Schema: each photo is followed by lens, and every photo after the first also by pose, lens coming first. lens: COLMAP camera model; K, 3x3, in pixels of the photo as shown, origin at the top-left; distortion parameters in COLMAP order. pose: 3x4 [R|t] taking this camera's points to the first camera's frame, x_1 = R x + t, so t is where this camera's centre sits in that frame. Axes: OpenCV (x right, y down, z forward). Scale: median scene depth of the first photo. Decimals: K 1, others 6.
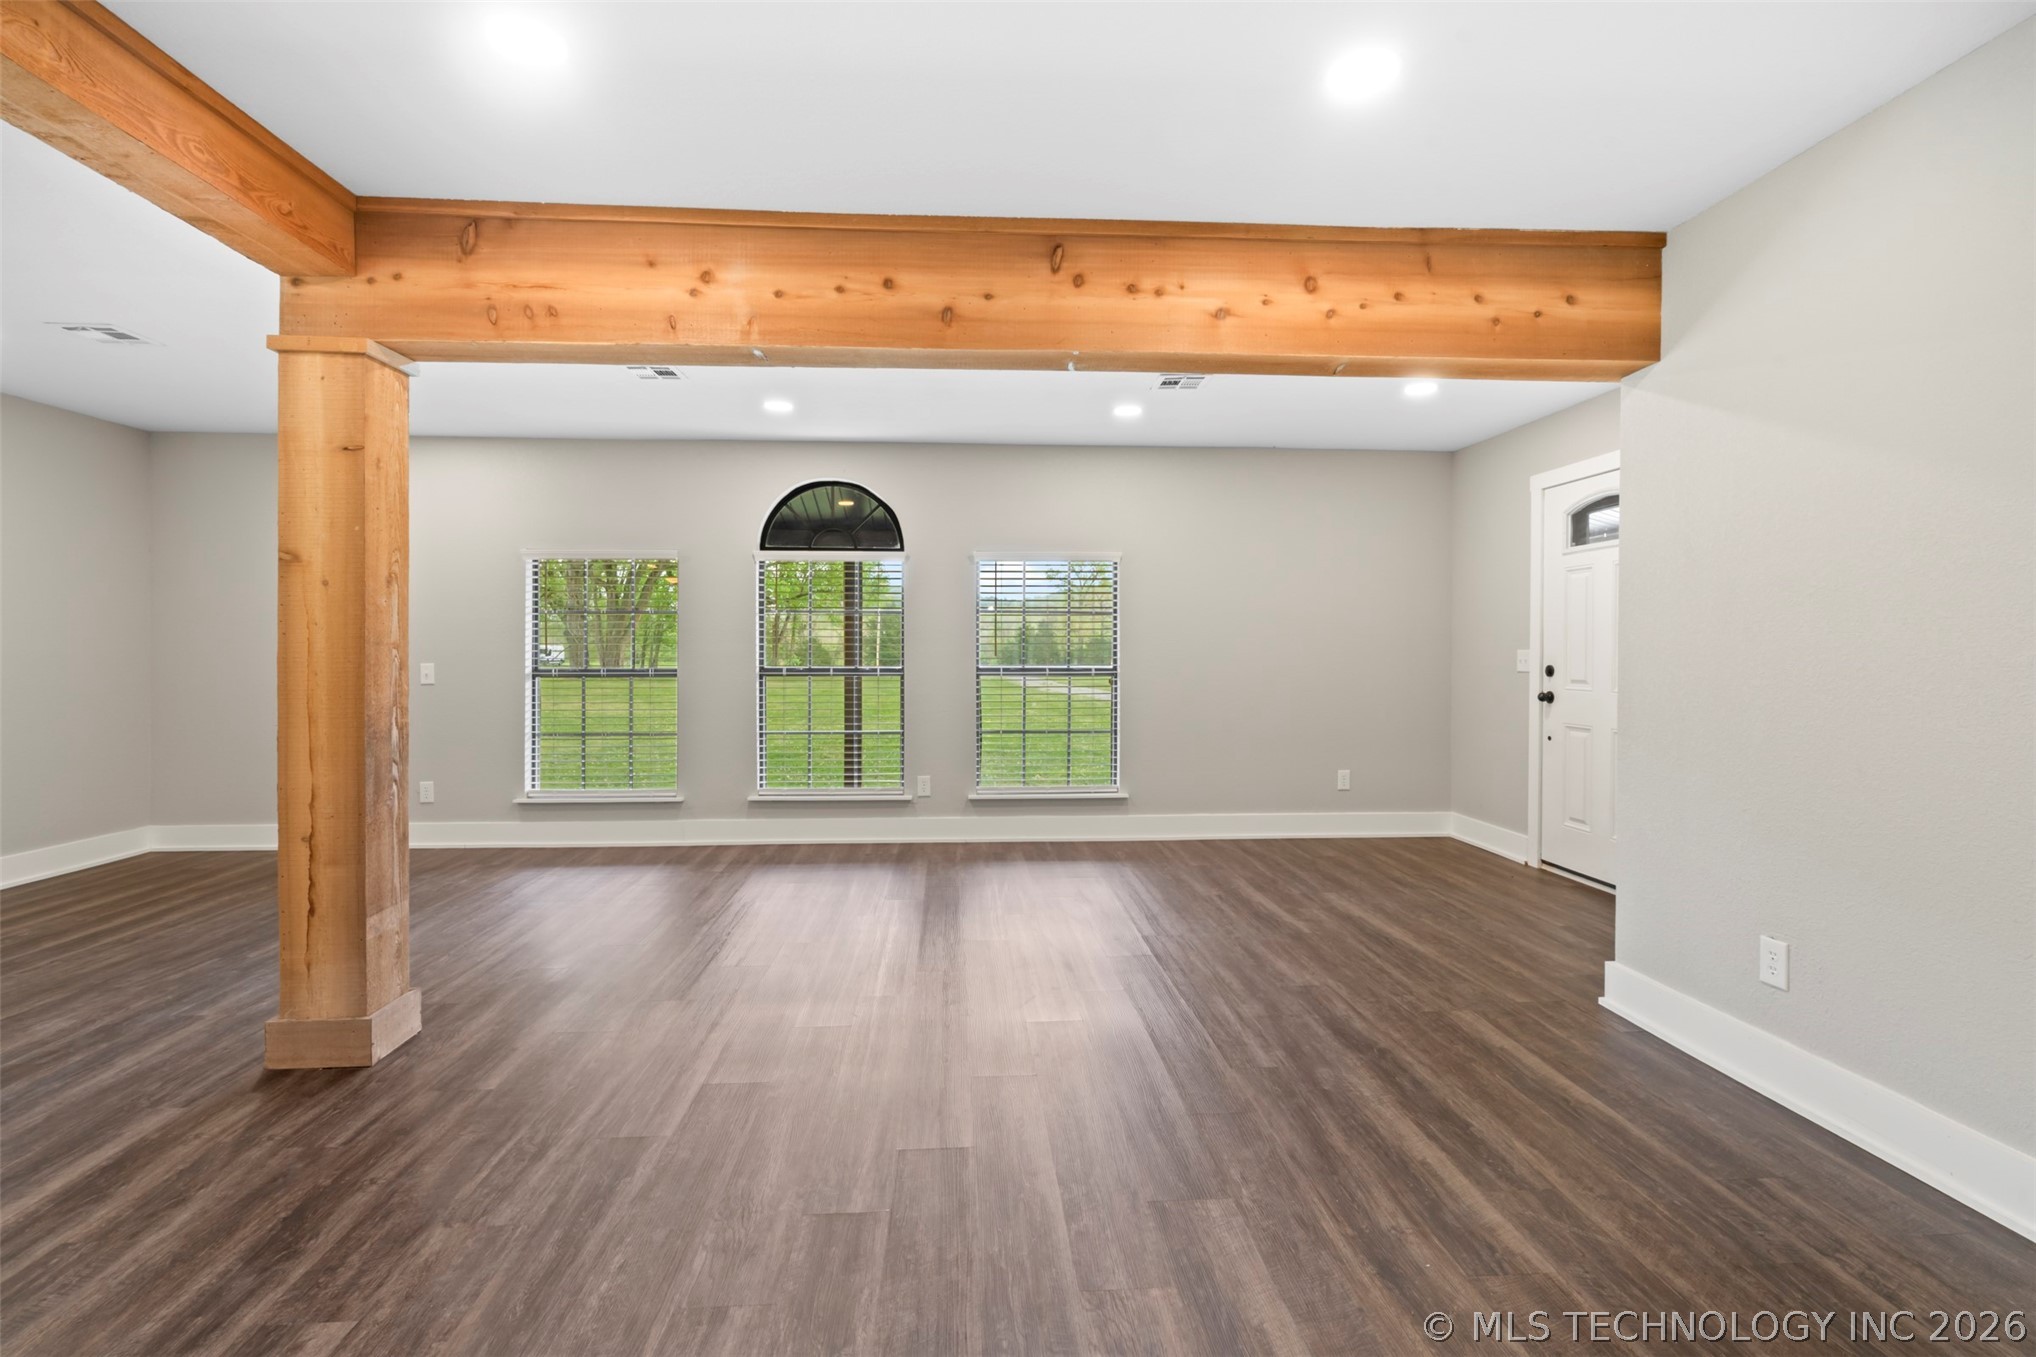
lens RADIAL K [[923.0, 0, 1016.8], [0, 923.0, 665.2], [0, 0, 1]] dist [0.011993, 0.000340]
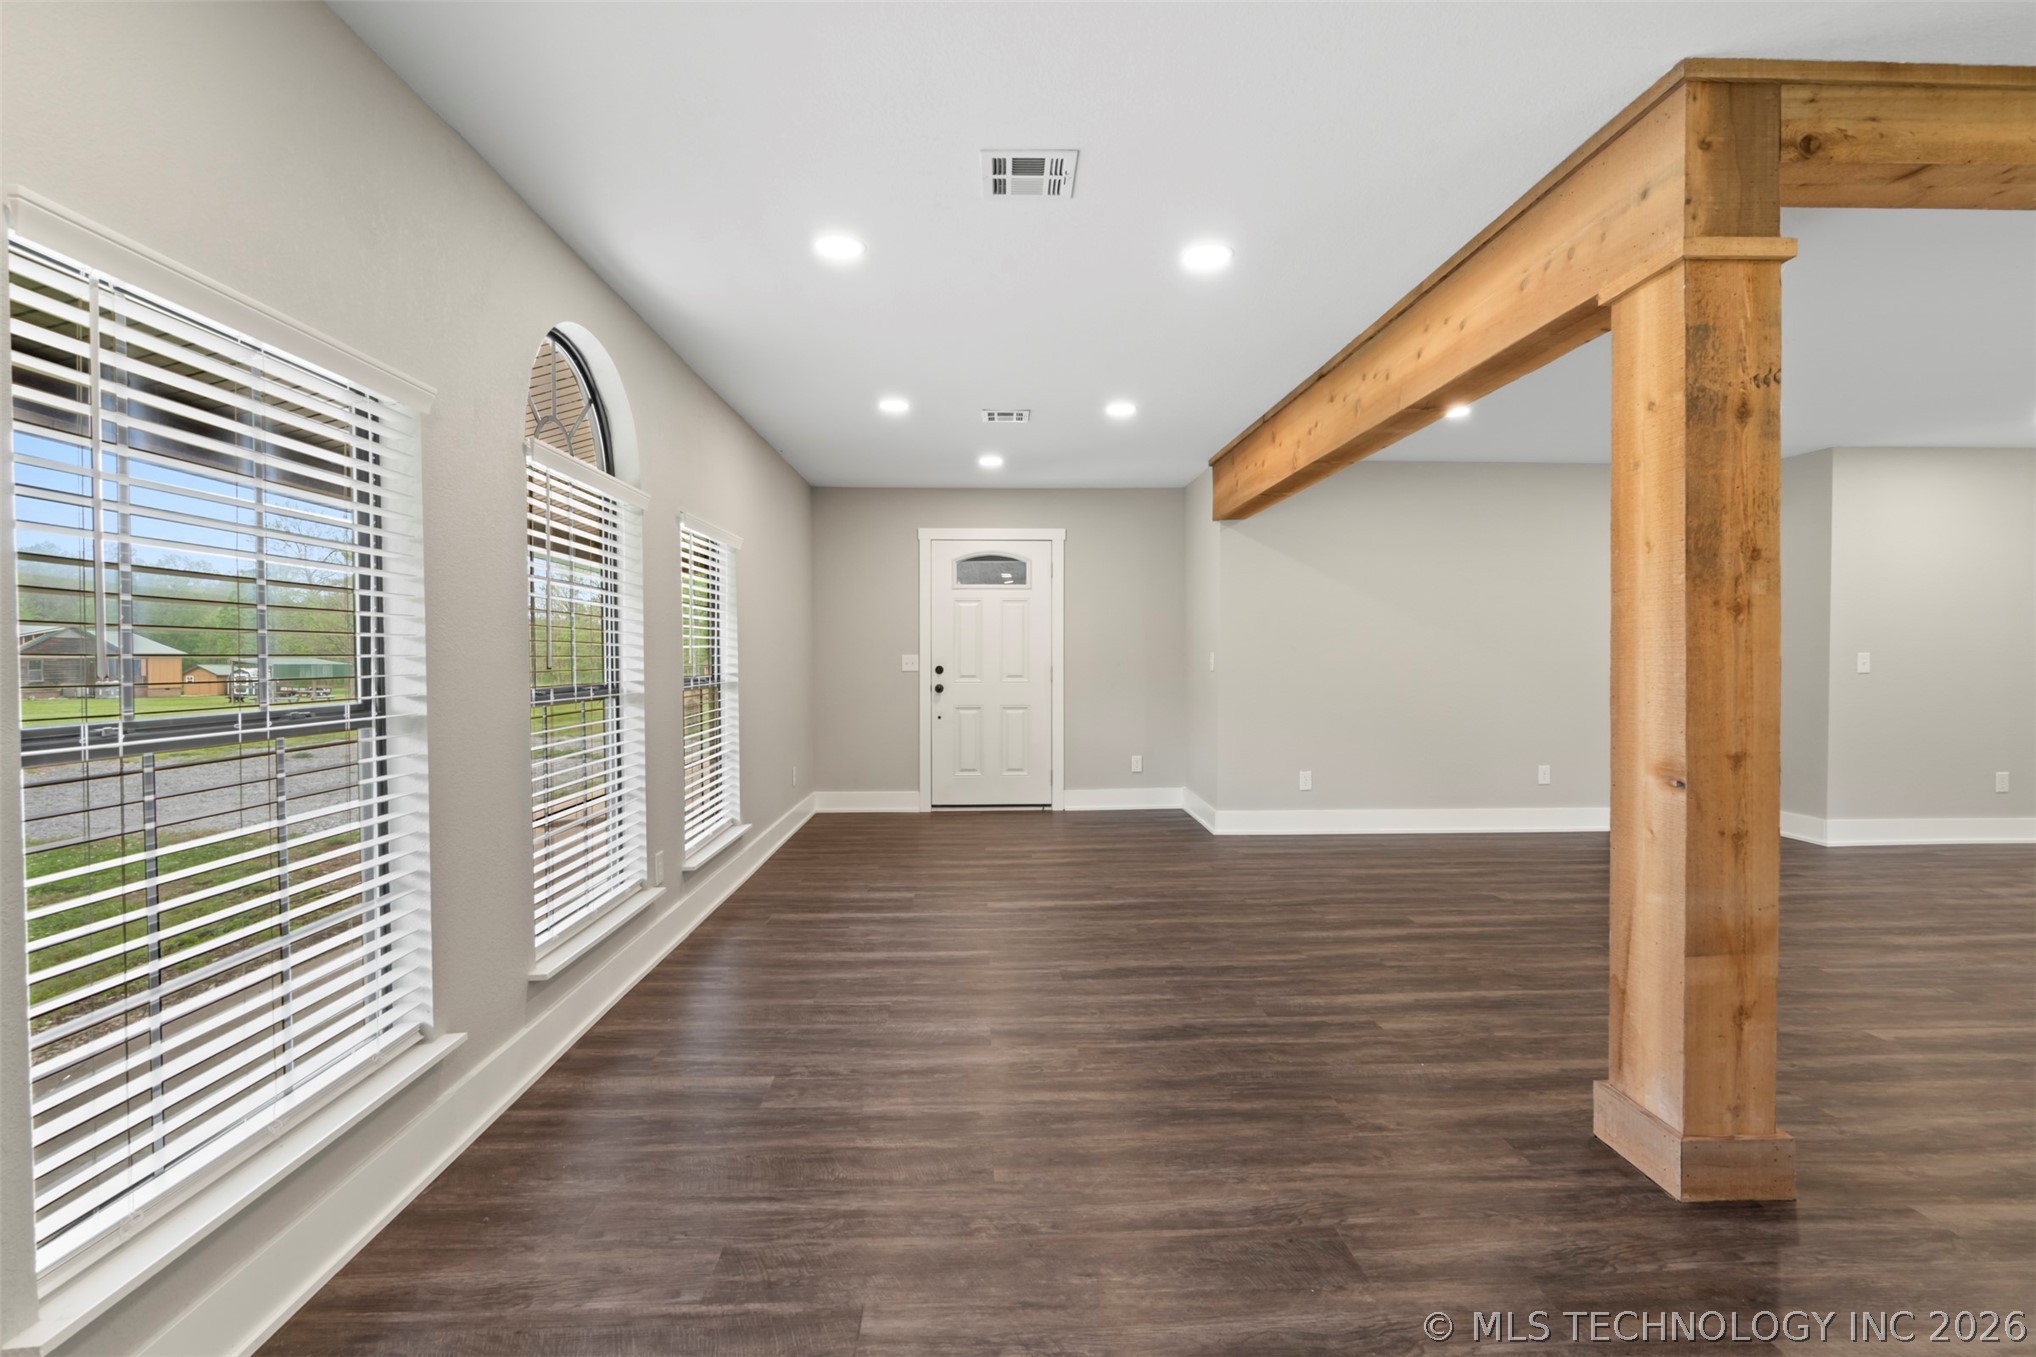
lens RADIAL K [[923.0, 0, 1024.6], [0, 923.0, 678.8], [0, 0, 1]] dist [0.011993, 0.000340]
pose [[0.015582, -0.021408, 0.999649, -0.811951], [0.008035, 0.999741, 0.021285, -0.009495], [-0.999846, 0.007701, 0.015750, 0.834248]]
